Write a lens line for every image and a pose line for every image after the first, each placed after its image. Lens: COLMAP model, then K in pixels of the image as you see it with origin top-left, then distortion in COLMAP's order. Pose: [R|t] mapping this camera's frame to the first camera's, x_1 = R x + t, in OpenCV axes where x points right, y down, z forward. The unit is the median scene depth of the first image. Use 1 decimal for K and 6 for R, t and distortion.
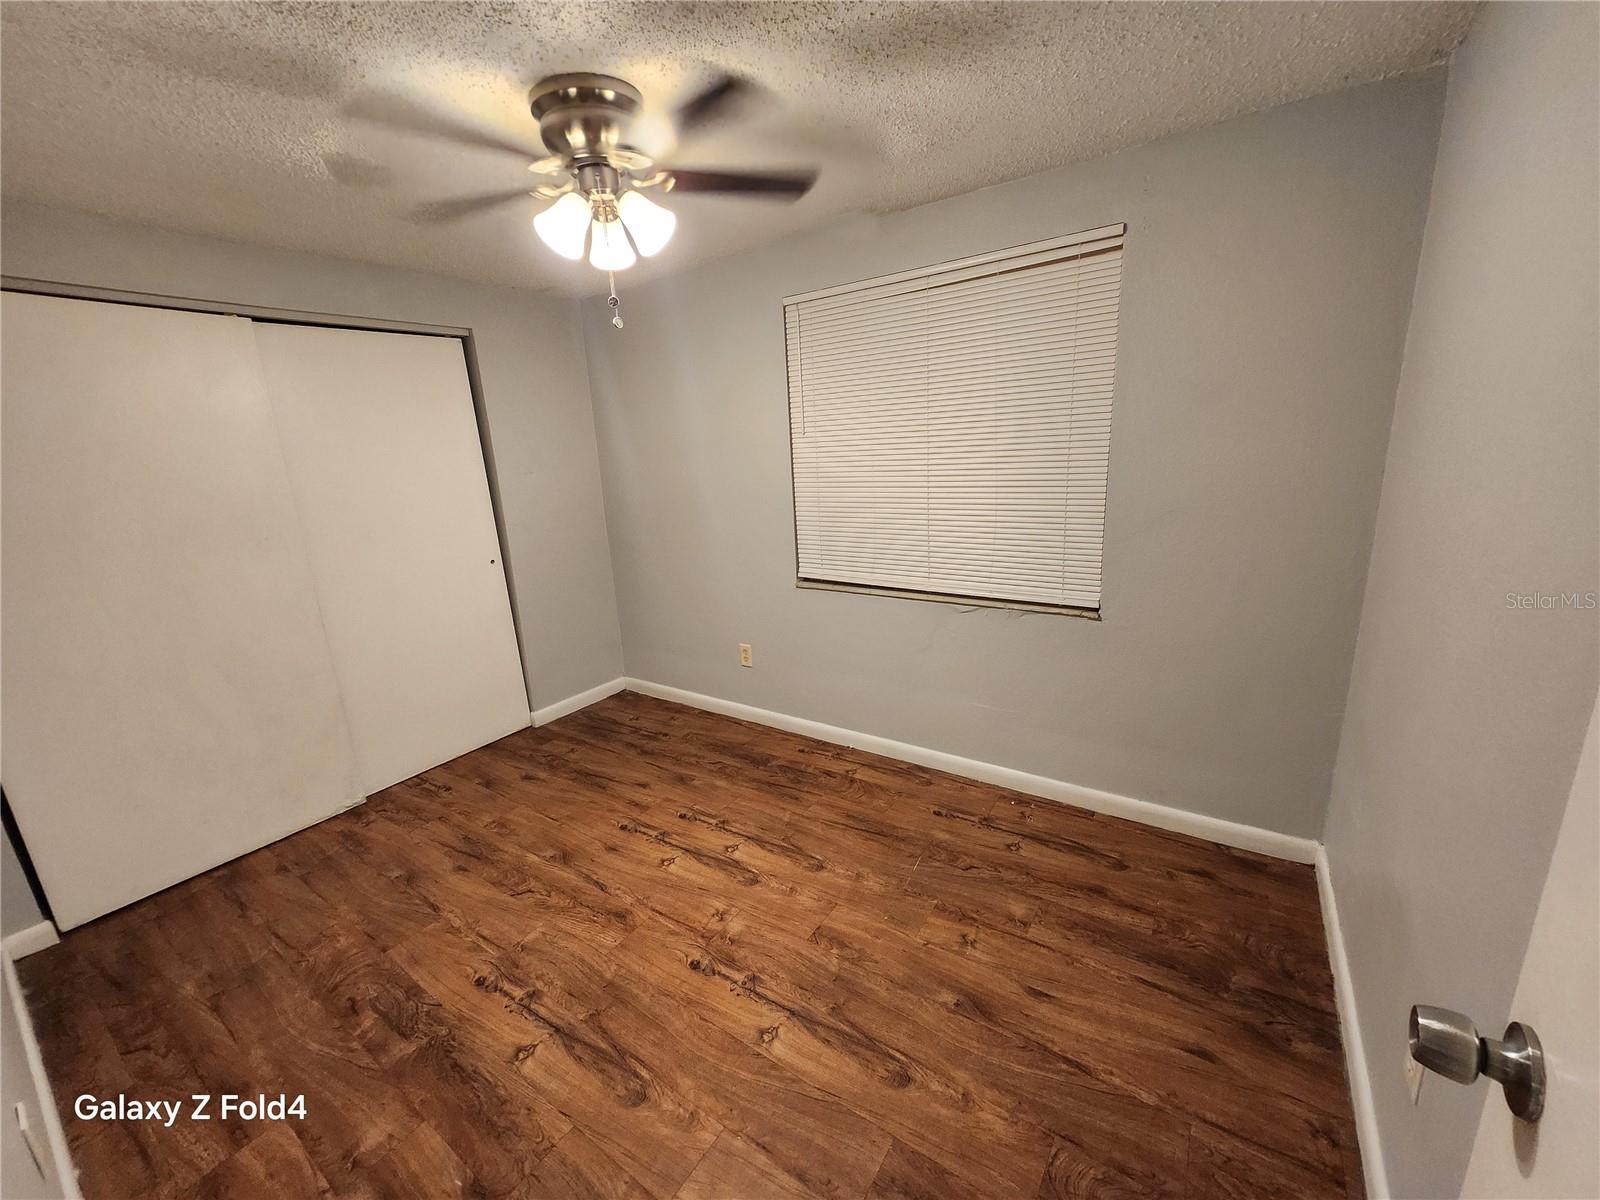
lens RADIAL K [[631.7, 0, 791.1], [0, 631.7, 596.9], [0, 0, 1]] dist [-0.001393, -0.000142]
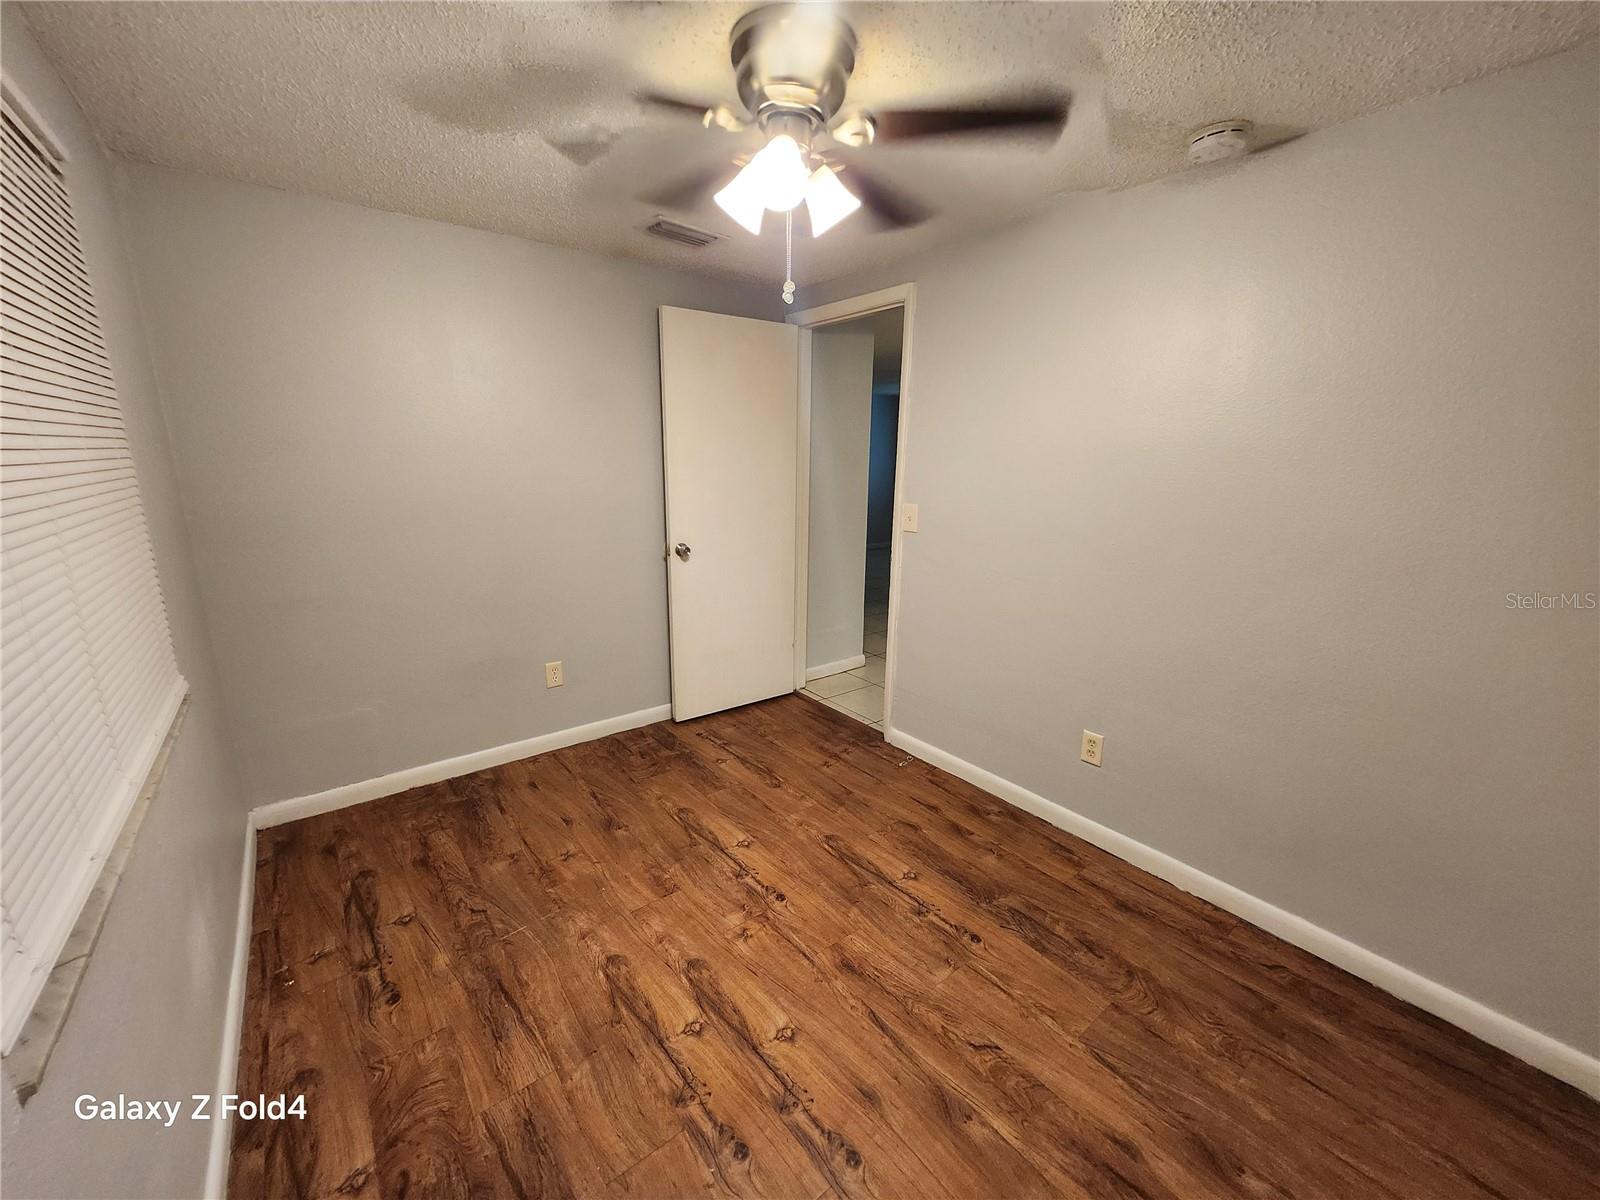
lens RADIAL K [[631.7, 0, 791.1], [0, 631.7, 596.9], [0, 0, 1]] dist [-0.001393, -0.000142]
pose [[-0.953877, -0.024558, 0.299193, -0.464778], [0.110788, 0.897498, 0.426876, -0.361982], [-0.279008, 0.440334, -0.853382, 1.614123]]
